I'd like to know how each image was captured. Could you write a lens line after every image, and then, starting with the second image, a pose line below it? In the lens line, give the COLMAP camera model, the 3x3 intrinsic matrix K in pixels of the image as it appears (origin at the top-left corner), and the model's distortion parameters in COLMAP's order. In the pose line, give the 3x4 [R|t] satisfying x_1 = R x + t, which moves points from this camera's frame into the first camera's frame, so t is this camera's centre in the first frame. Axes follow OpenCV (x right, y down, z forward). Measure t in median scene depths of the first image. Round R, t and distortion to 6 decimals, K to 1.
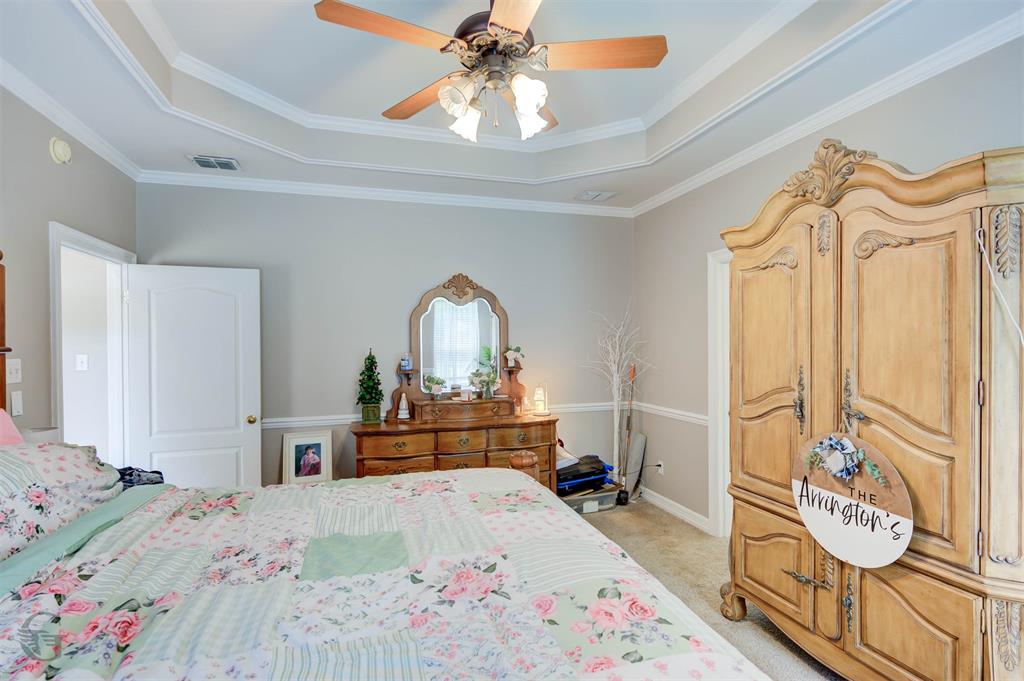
lens RADIAL K [[494.4, 0, 512.0], [0, 494.4, 340.5], [0, 0, 1]] dist [0.000094, -0.000145]
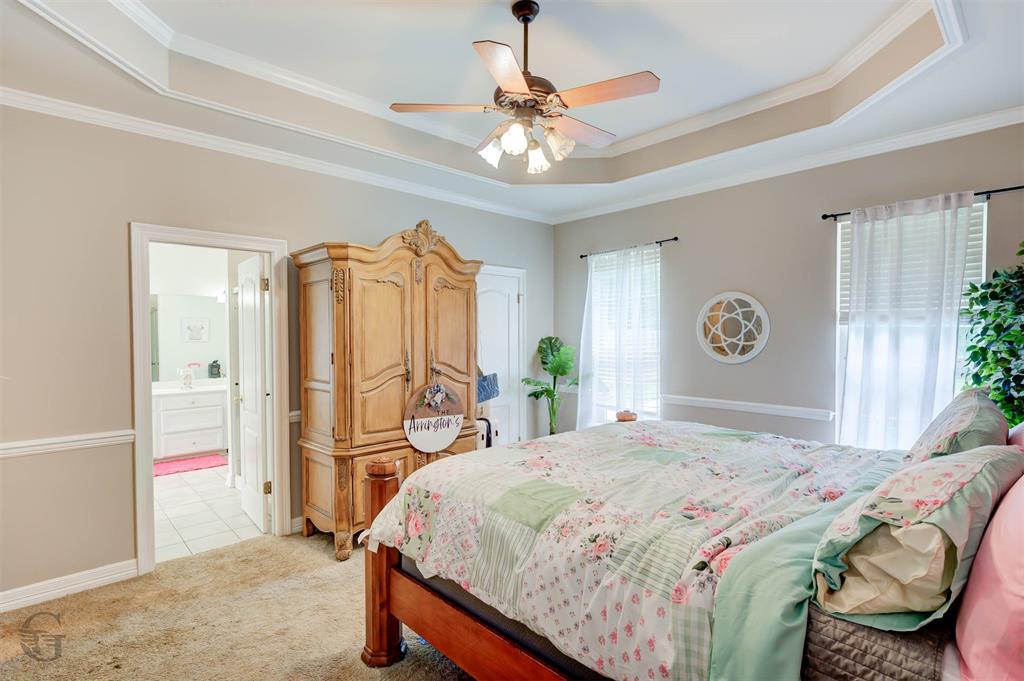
lens RADIAL K [[494.4, 0, 512.0], [0, 494.4, 340.5], [0, 0, 1]] dist [0.000094, -0.000145]
pose [[-0.433125, 0.008270, 0.901296, -1.124176], [0.009421, 0.999945, -0.004647, 0.038211], [-0.901285, 0.006478, -0.433179, 1.532223]]
